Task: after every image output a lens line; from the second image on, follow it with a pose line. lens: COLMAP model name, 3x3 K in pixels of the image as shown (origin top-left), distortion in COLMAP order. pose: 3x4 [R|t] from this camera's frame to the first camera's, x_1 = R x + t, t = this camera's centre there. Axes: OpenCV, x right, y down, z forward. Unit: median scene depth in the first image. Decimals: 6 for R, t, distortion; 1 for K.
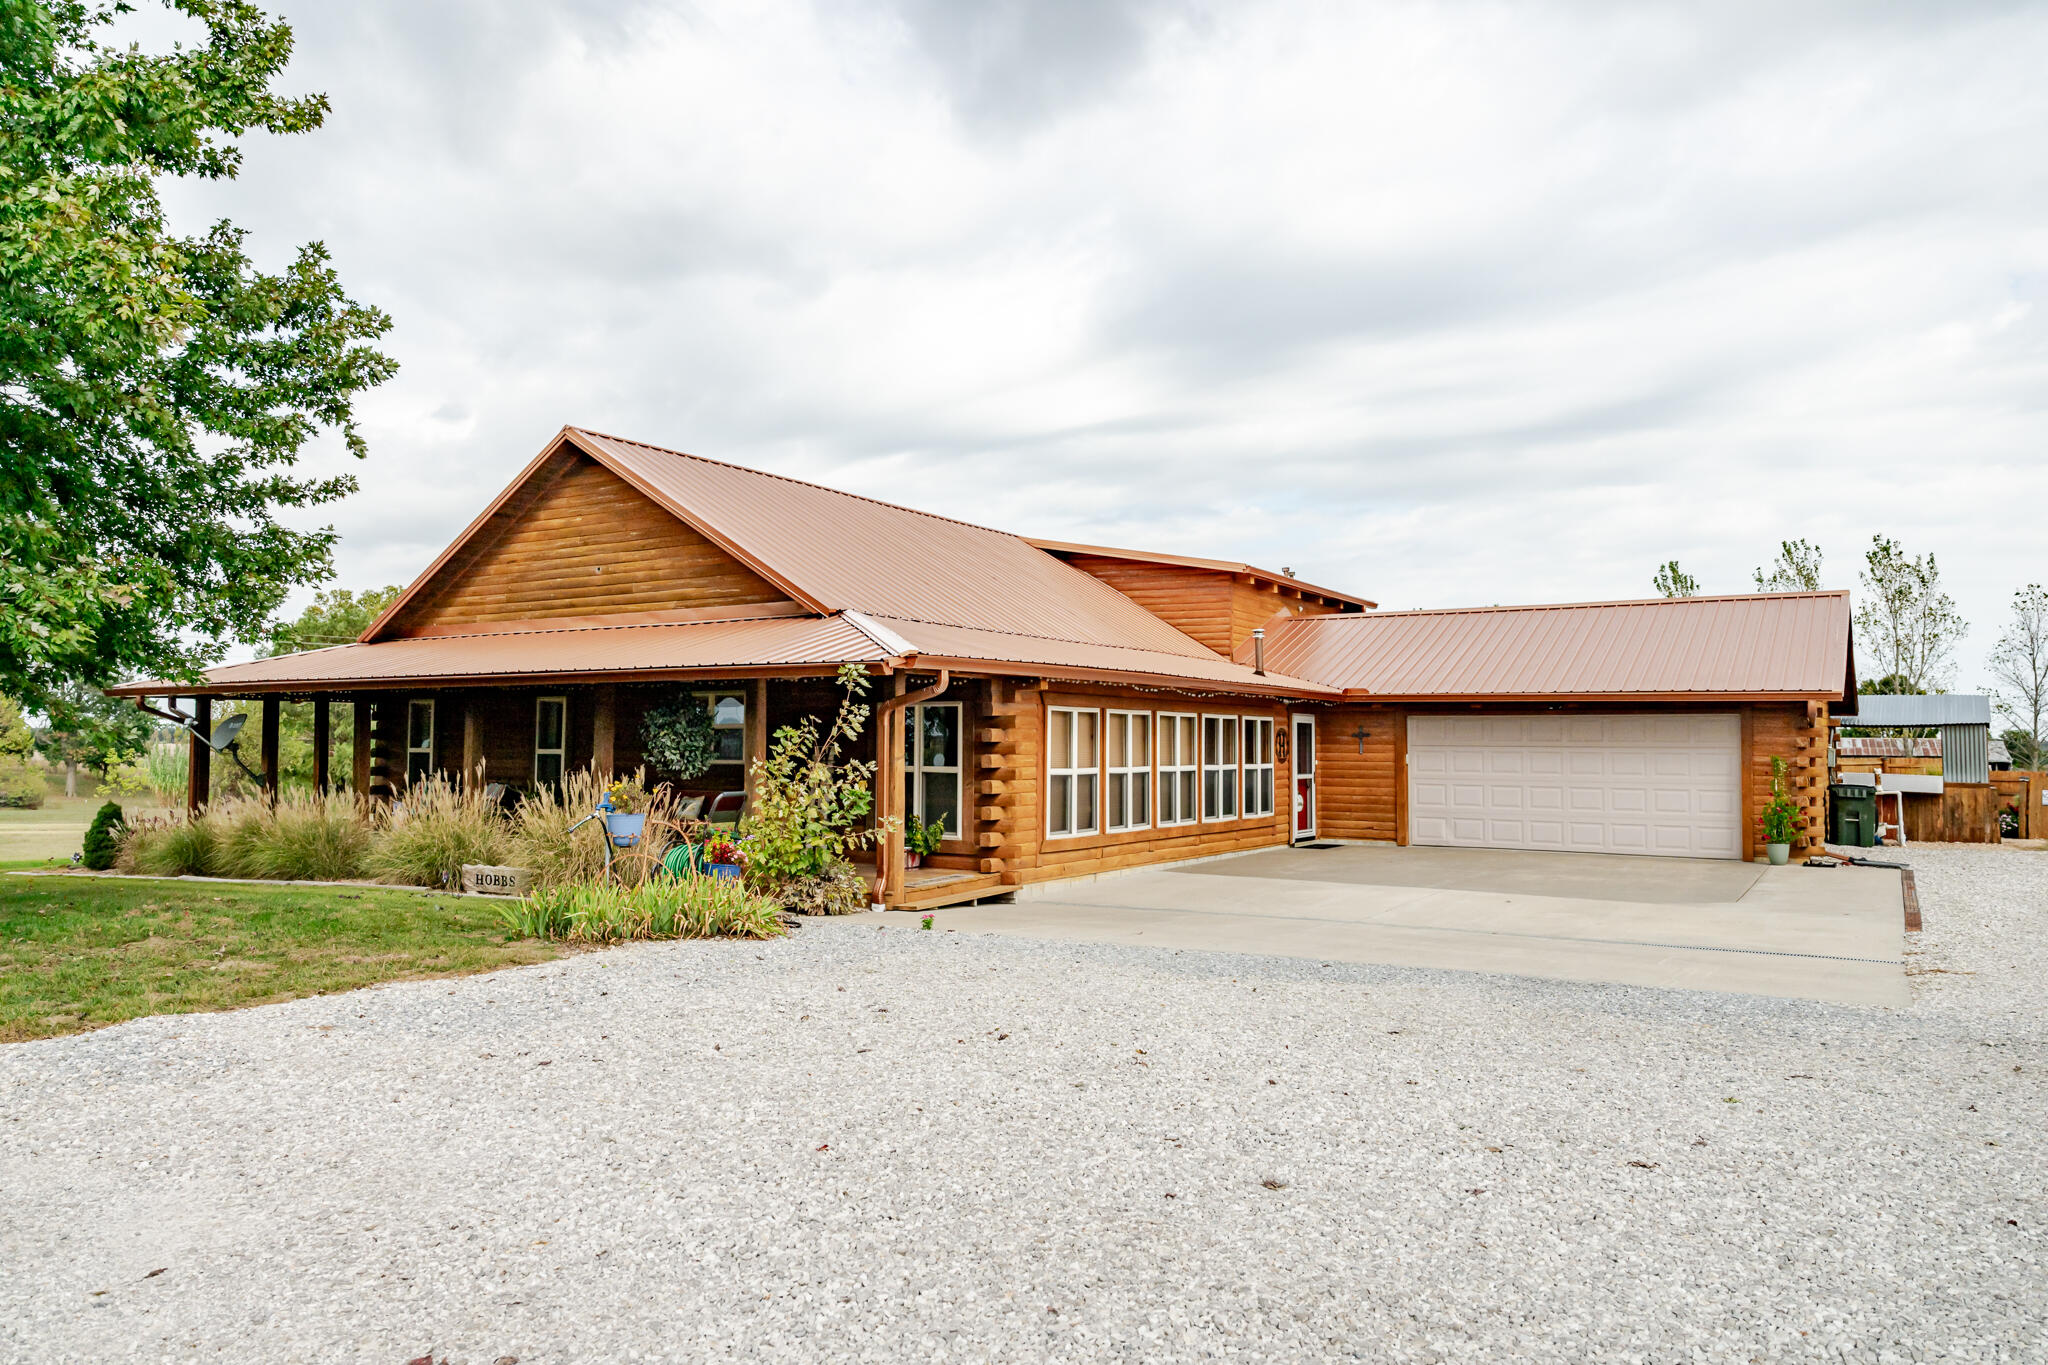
lens RADIAL K [[1369.3, 0, 1019.1], [0, 1369.3, 667.3], [0, 0, 1]] dist [-0.004928, 0.000728]
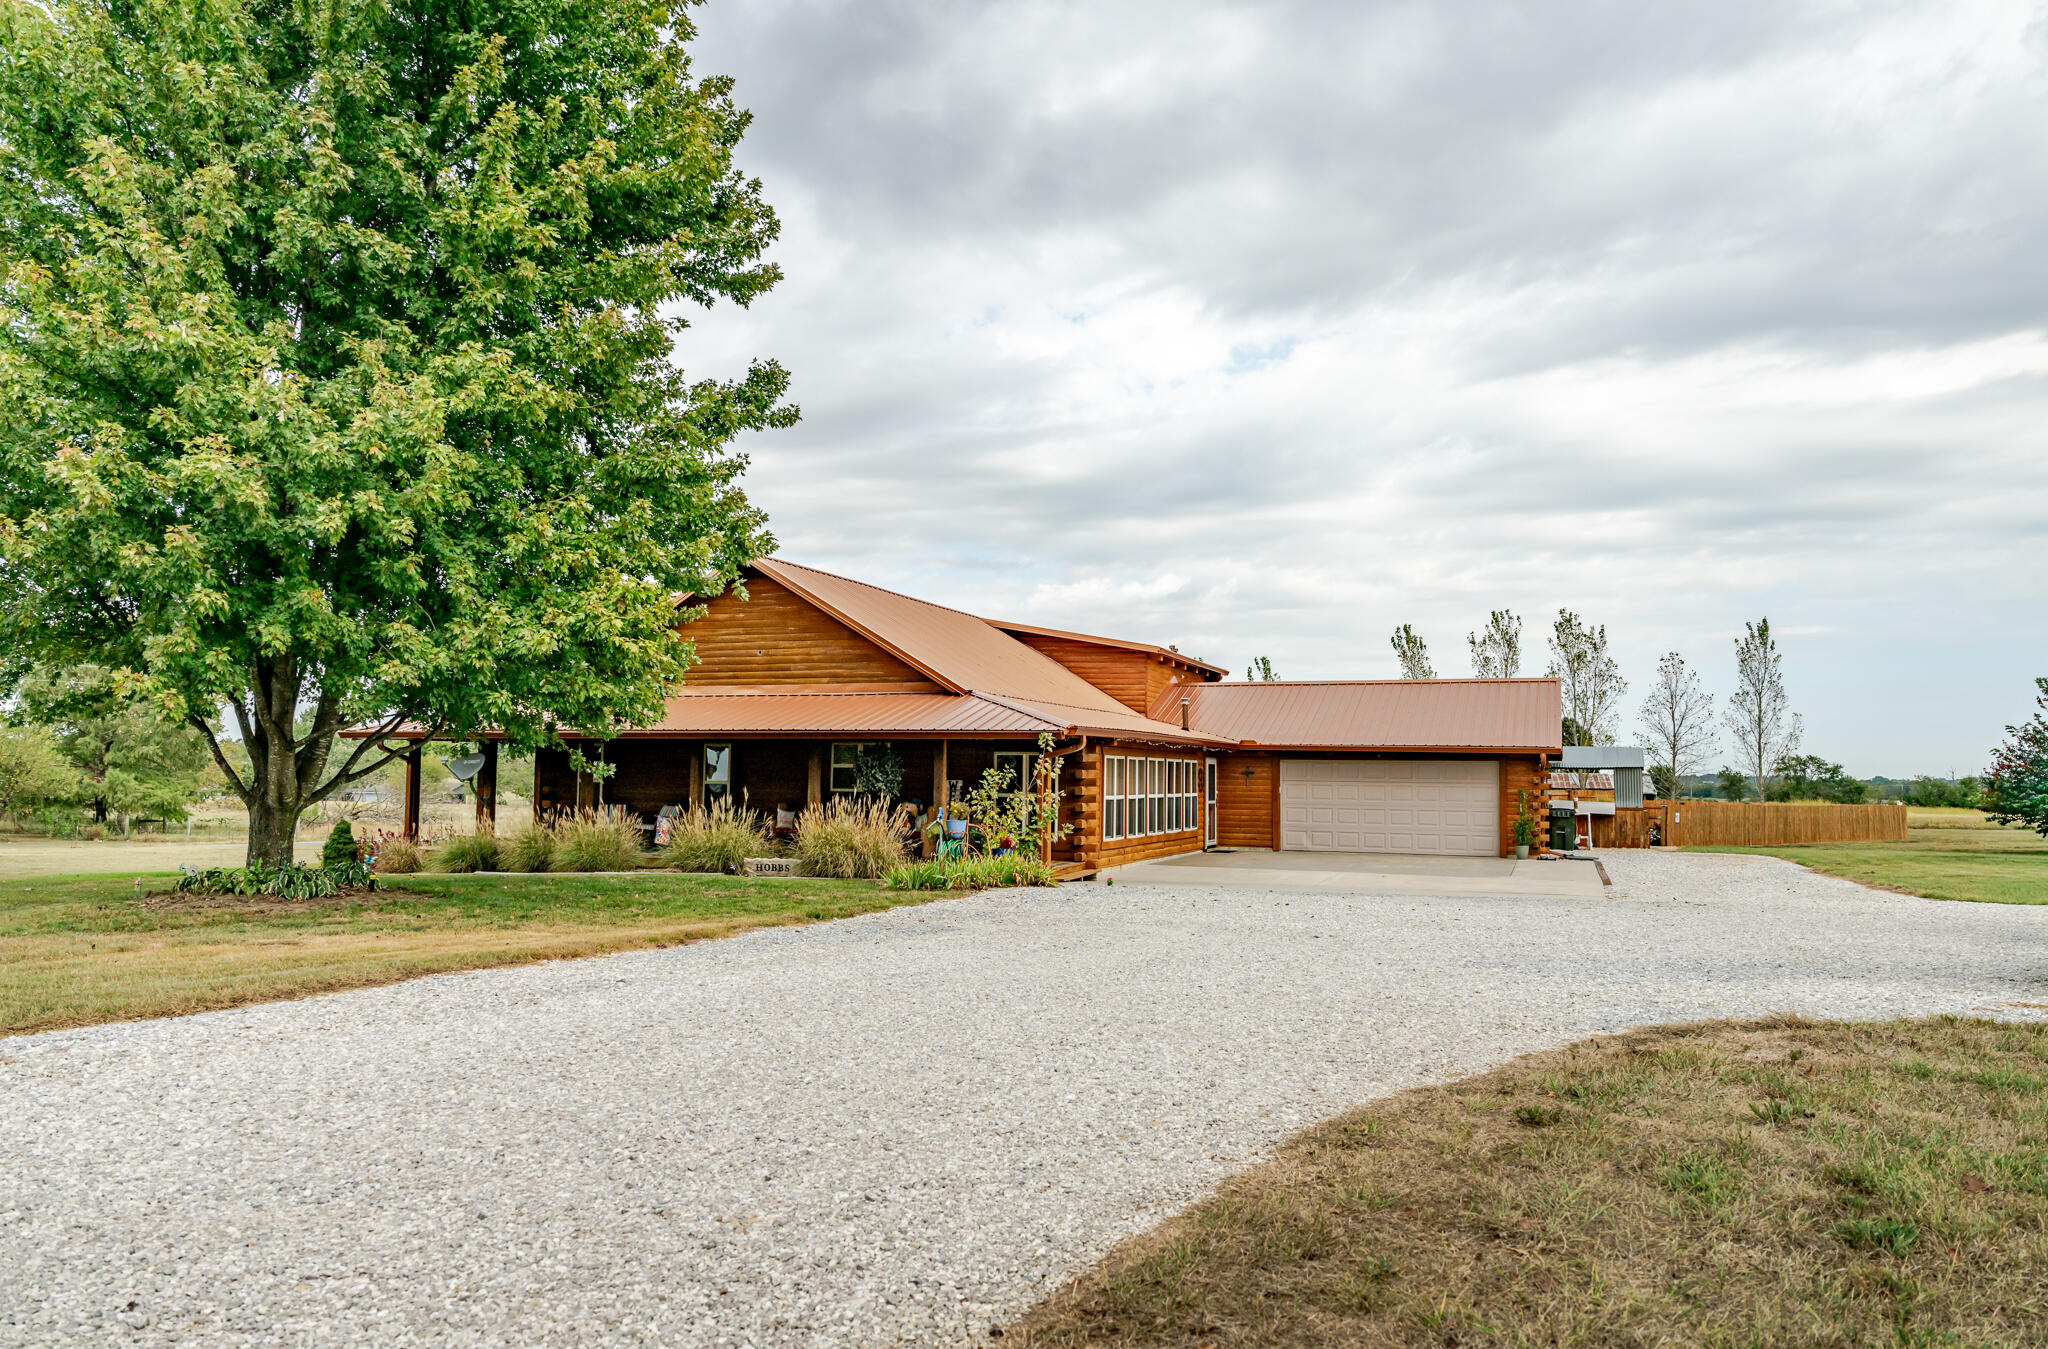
lens RADIAL K [[1394.8, 0, 1024.0], [0, 1394.8, 674.5], [0, 0, 1]] dist [-0.007897, -0.000398]
pose [[0.979614, 0.020317, 0.199860, -0.276041], [-0.017452, 0.999718, -0.016085, -0.025778], [-0.200131, 0.012269, 0.979692, -0.379163]]
